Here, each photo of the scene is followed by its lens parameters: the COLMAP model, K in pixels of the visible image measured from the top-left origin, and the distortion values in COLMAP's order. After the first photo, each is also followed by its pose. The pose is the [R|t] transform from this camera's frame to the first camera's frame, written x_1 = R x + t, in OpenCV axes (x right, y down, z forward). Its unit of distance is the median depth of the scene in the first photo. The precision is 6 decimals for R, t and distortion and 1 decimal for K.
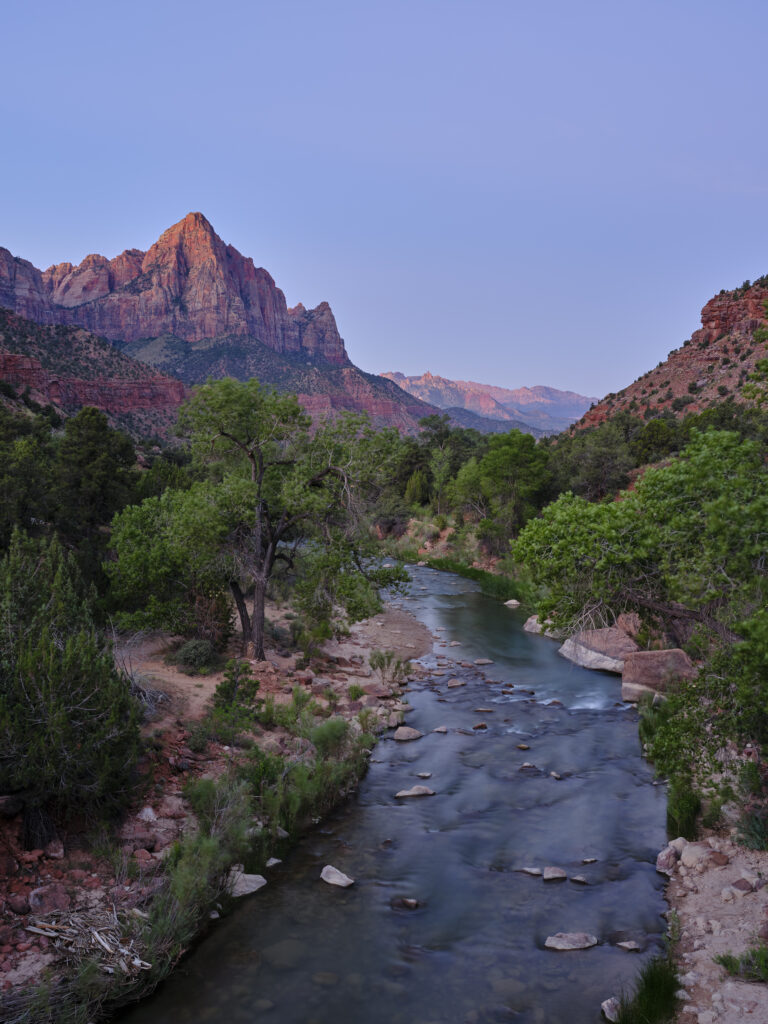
lens RADIAL K [[989.9, 0, 383.9], [0, 989.9, 512.7], [0, 0, 1]] dist [-0.057055, 0.000000]
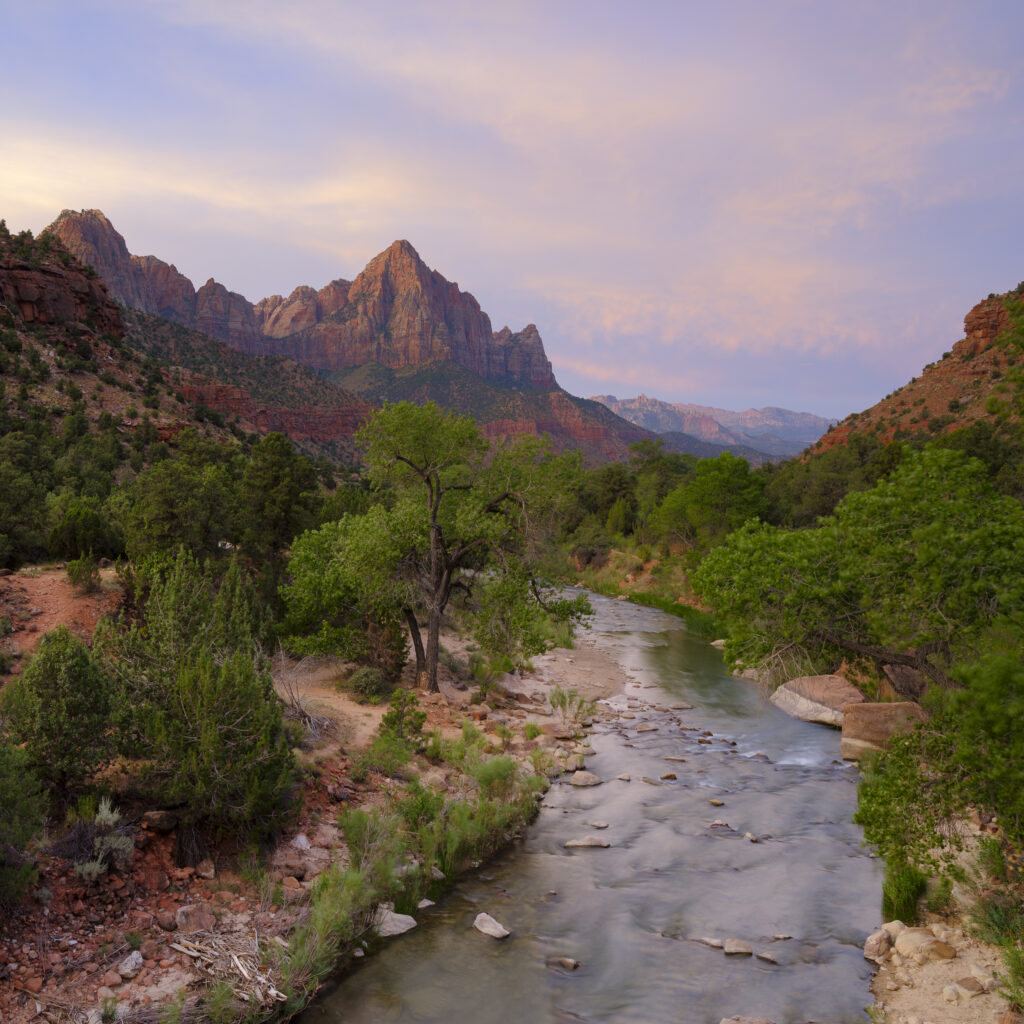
lens RADIAL K [[1028.3, 0, 512.0], [0, 1028.3, 513.3], [0, 0, 1]] dist [-0.051742, 0.000000]
pose [[0.970319, 0.002068, -0.241819, 0.189648], [-0.014276, 0.998709, -0.048743, 0.022994], [0.241406, 0.050748, 0.969096, 0.039596]]
